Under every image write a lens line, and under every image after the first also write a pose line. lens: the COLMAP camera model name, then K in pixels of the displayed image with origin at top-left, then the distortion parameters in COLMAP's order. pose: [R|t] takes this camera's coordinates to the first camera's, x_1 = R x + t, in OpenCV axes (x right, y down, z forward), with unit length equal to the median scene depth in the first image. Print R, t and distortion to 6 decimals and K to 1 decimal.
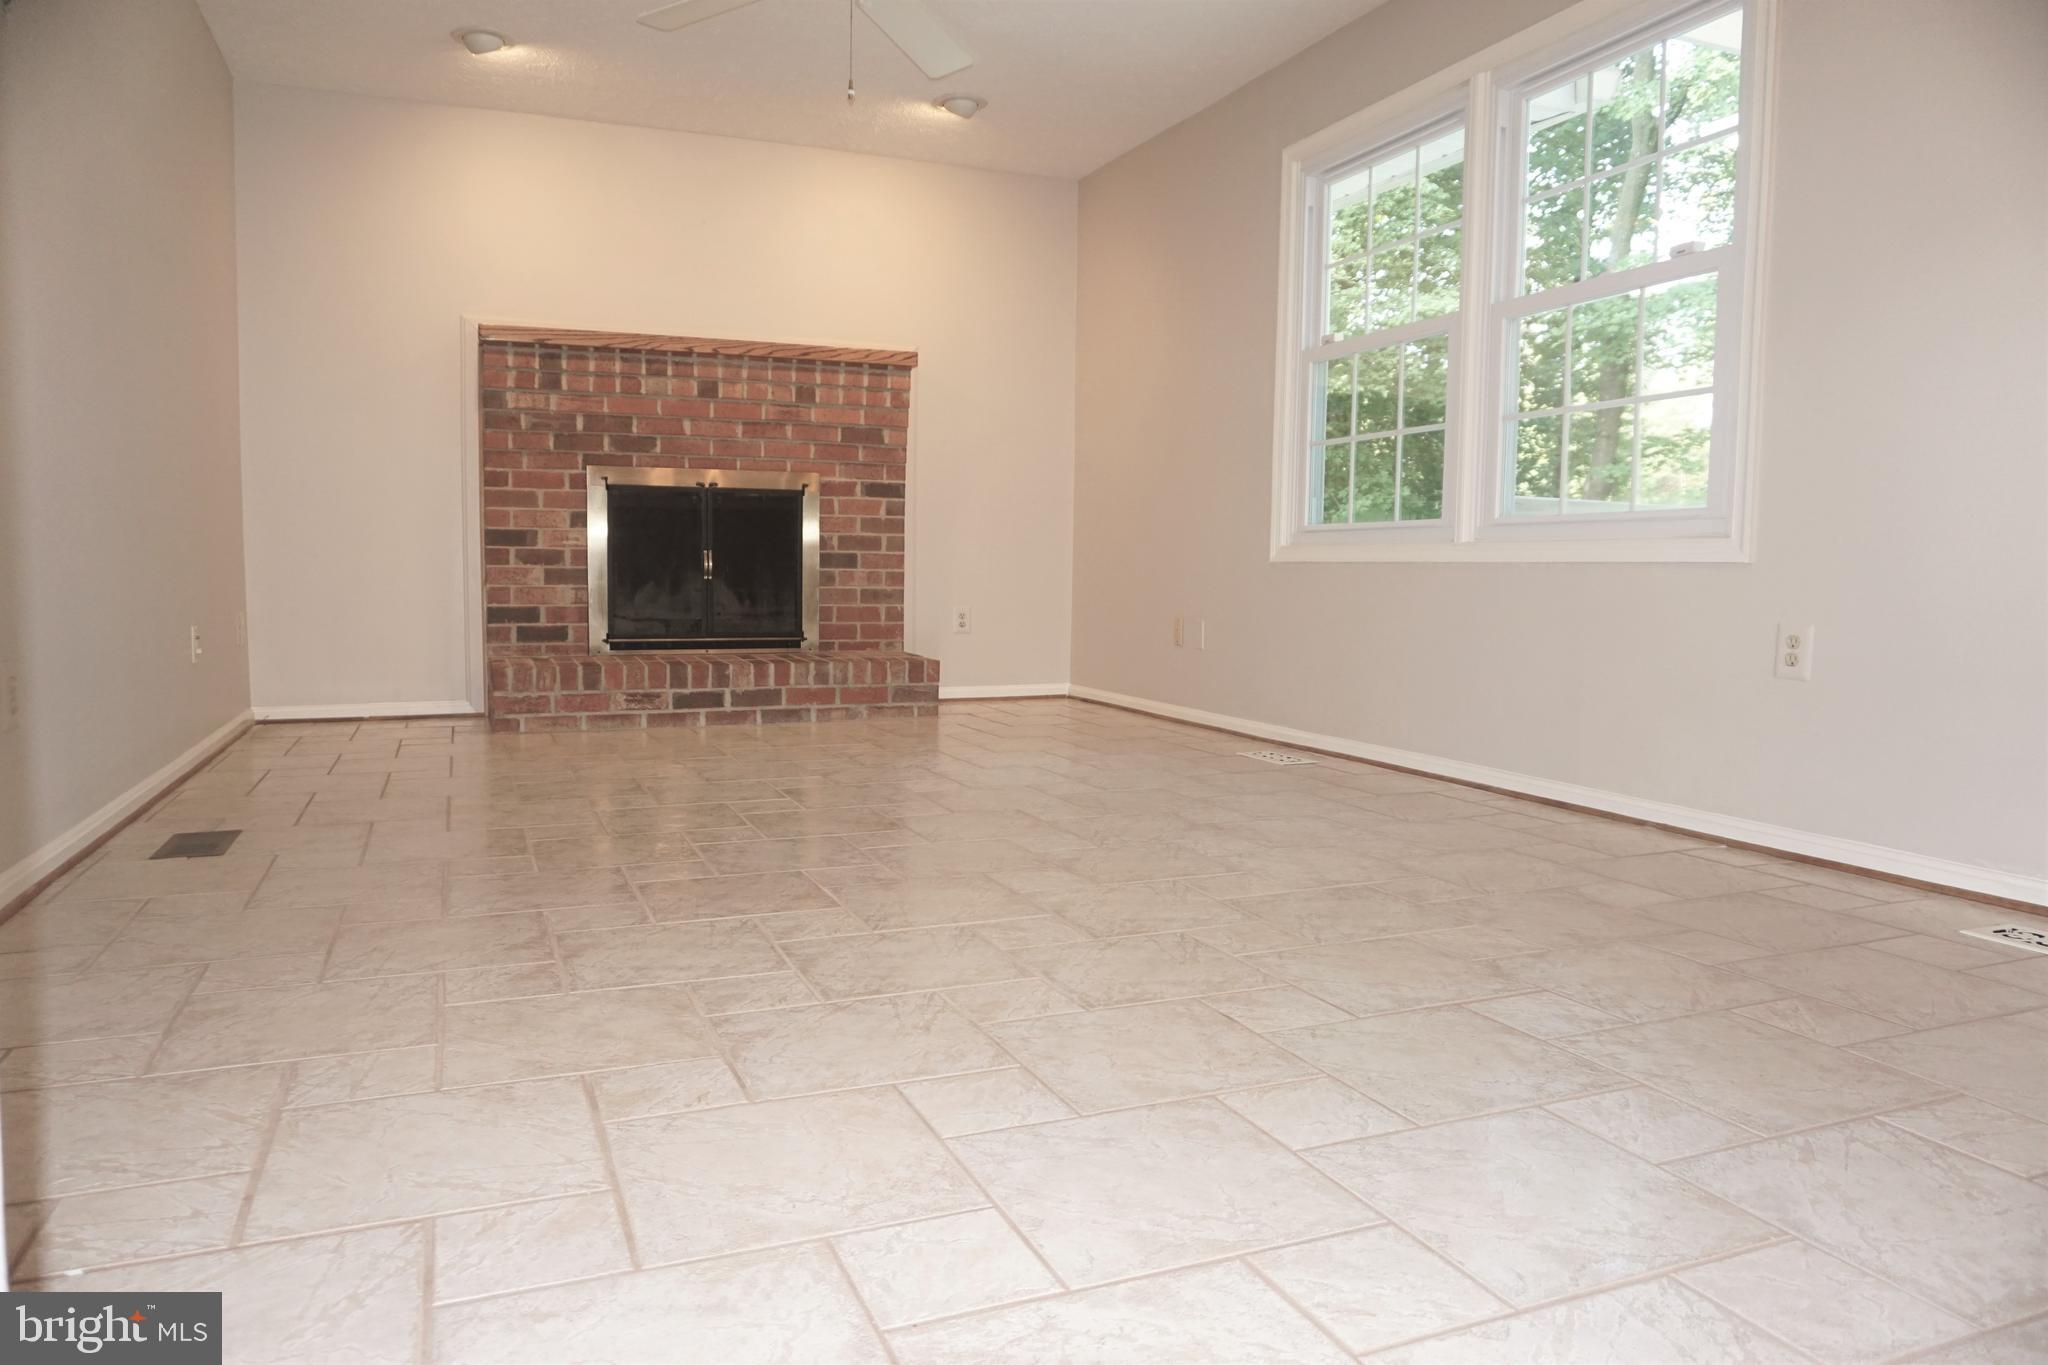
lens RADIAL K [[1385.8, 0, 1029.2], [0, 1385.8, 696.0], [0, 0, 1]] dist [-0.032735, 0.011817]
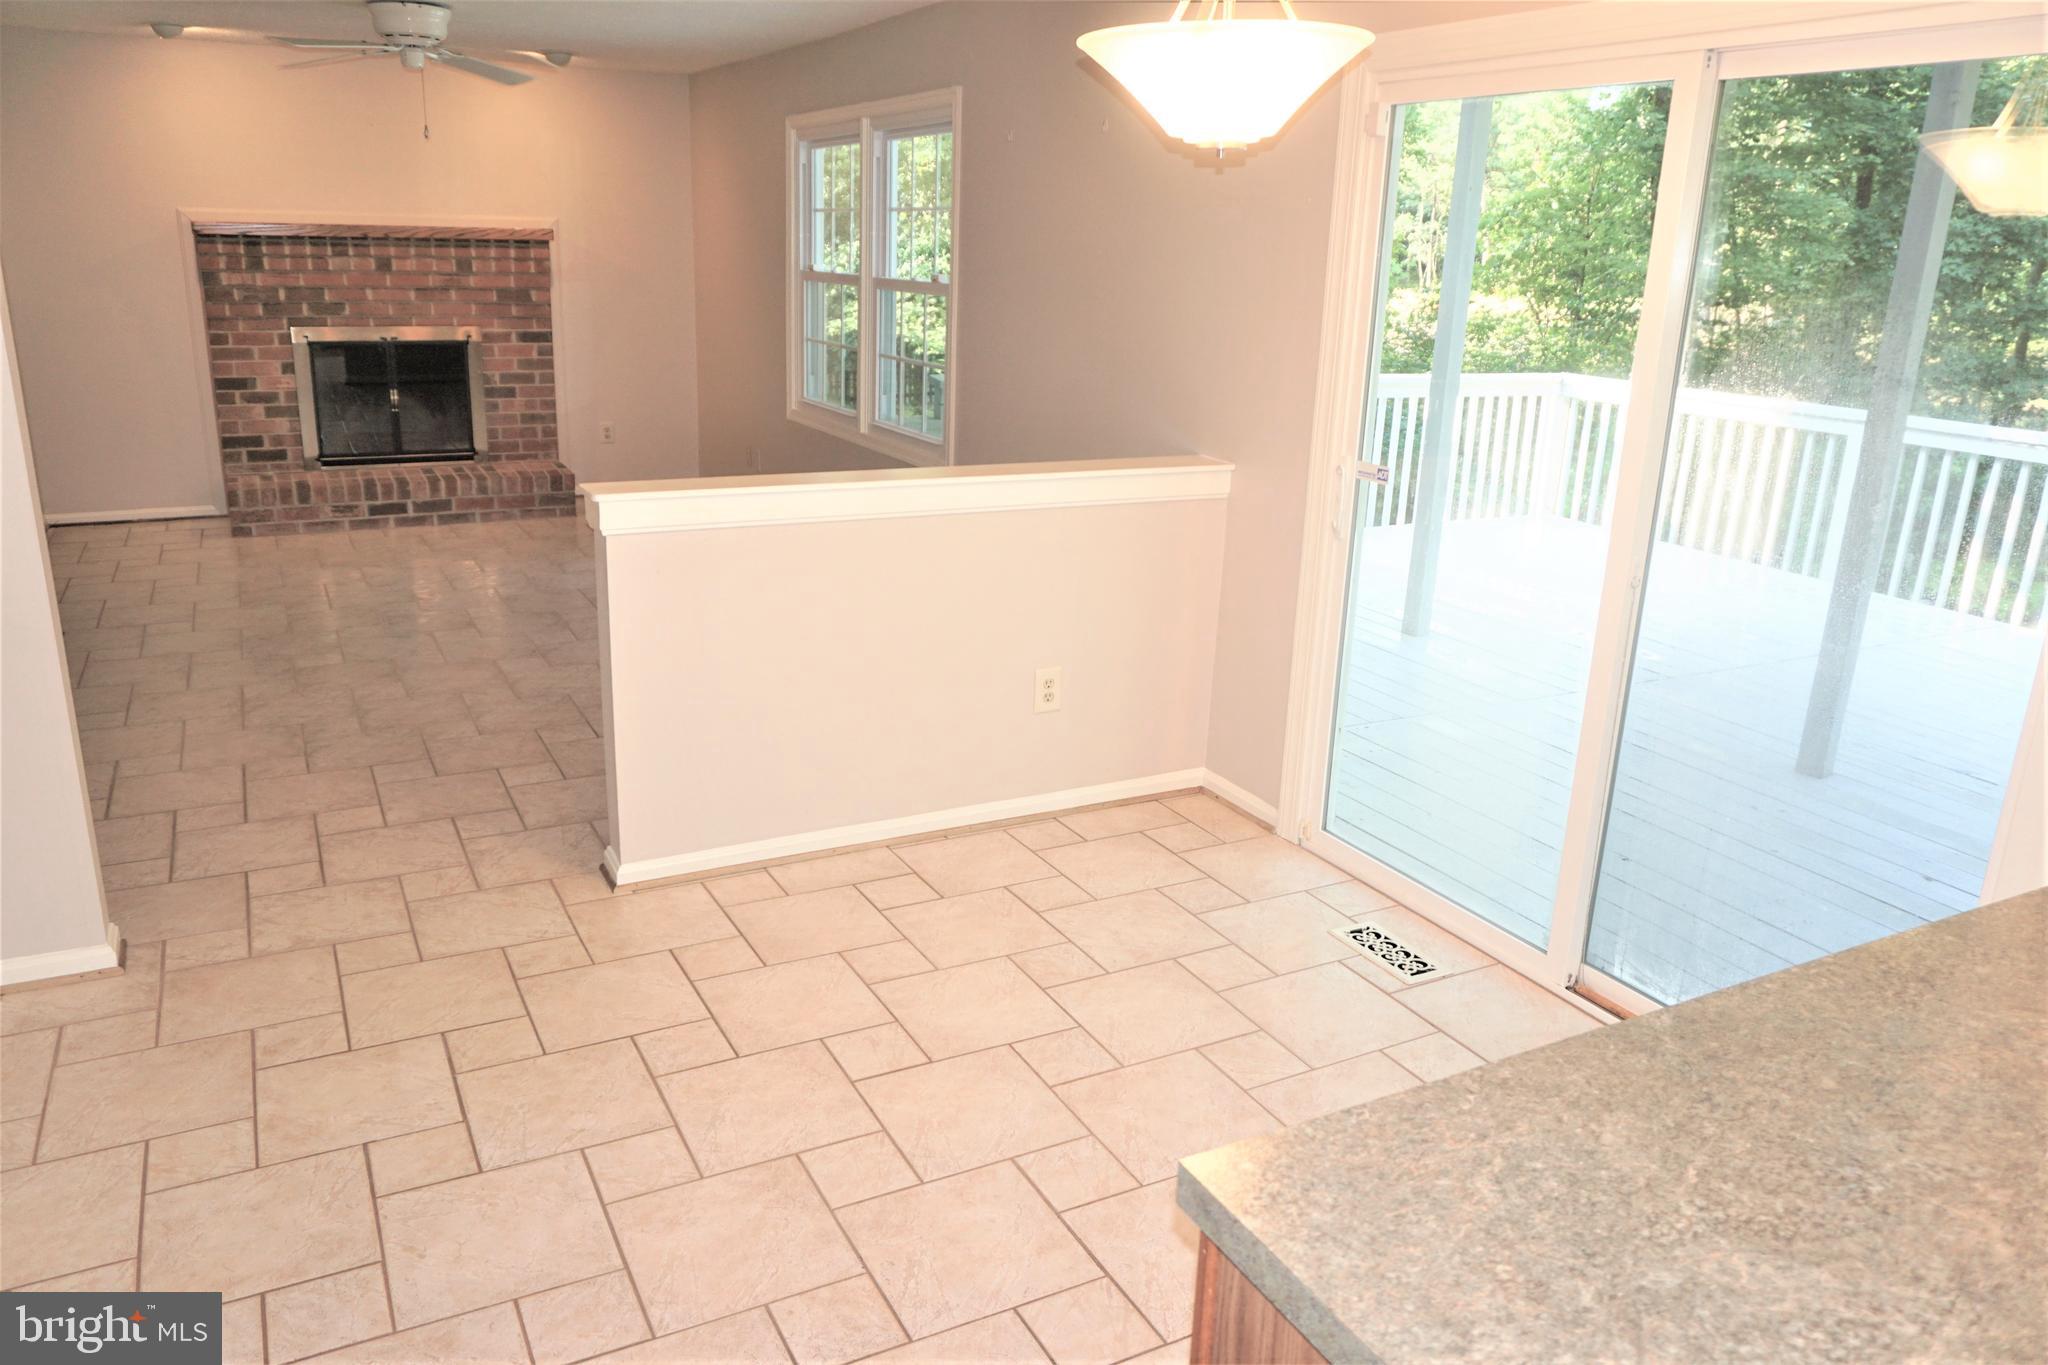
lens RADIAL K [[1385.8, 0, 1017.8], [0, 1385.8, 677.4], [0, 0, 1]] dist [-0.032735, 0.011817]
pose [[0.993334, -0.013369, 0.114498, 0.215298], [-0.009456, 0.980455, 0.196517, -0.103084], [-0.114887, -0.196290, 0.973792, -0.422457]]
